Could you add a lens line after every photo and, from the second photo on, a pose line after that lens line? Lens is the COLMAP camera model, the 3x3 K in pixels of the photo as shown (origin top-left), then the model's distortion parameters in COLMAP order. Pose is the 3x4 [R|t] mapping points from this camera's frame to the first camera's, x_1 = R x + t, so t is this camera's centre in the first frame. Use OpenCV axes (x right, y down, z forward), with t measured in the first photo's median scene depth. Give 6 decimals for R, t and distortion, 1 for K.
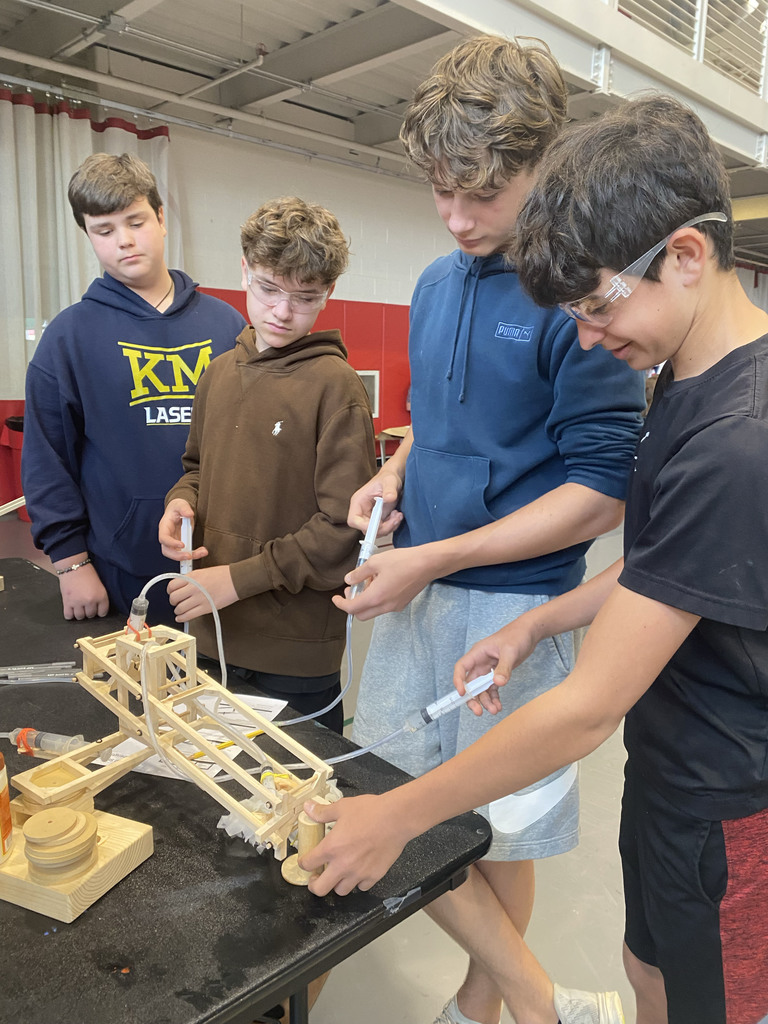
lens RADIAL K [[822.9, 0, 384.0], [0, 822.9, 512.0], [0, 0, 1]] dist [0.013368, -0.003101]
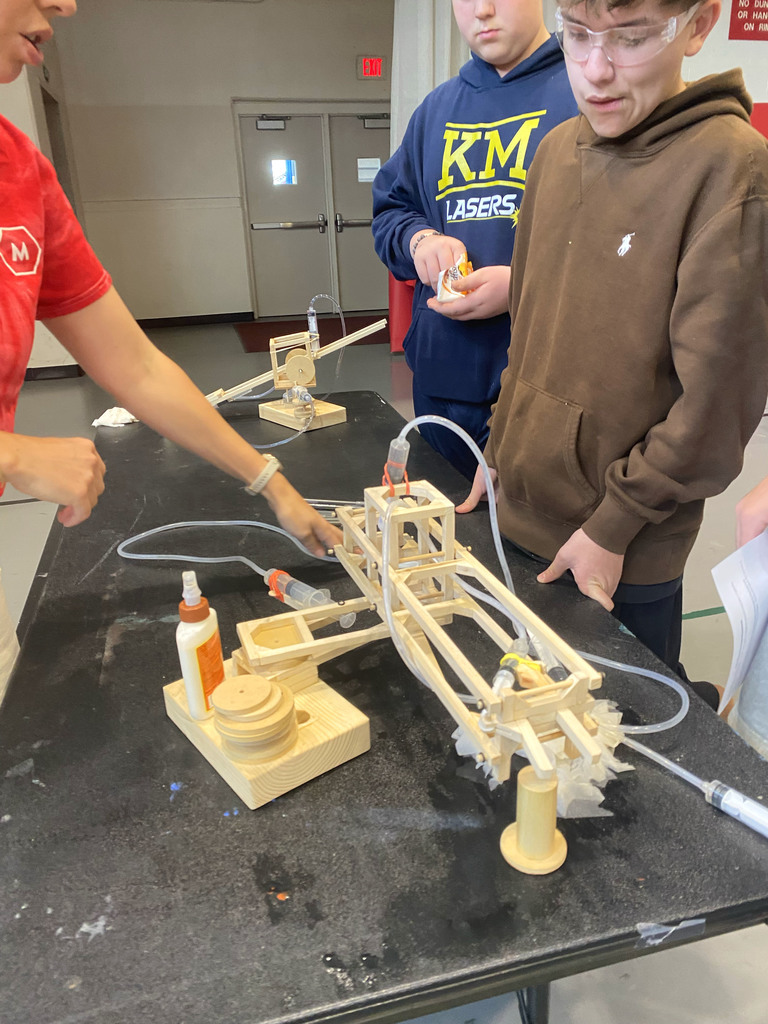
lens RADIAL K [[822.9, 0, 384.0], [0, 822.9, 512.0], [0, 0, 1]] dist [0.013368, -0.003101]
pose [[0.893366, 0.164965, -0.417953, 0.033221], [-0.095166, 0.978532, 0.182808, 0.023870], [0.439137, -0.123539, 0.889886, 0.259160]]
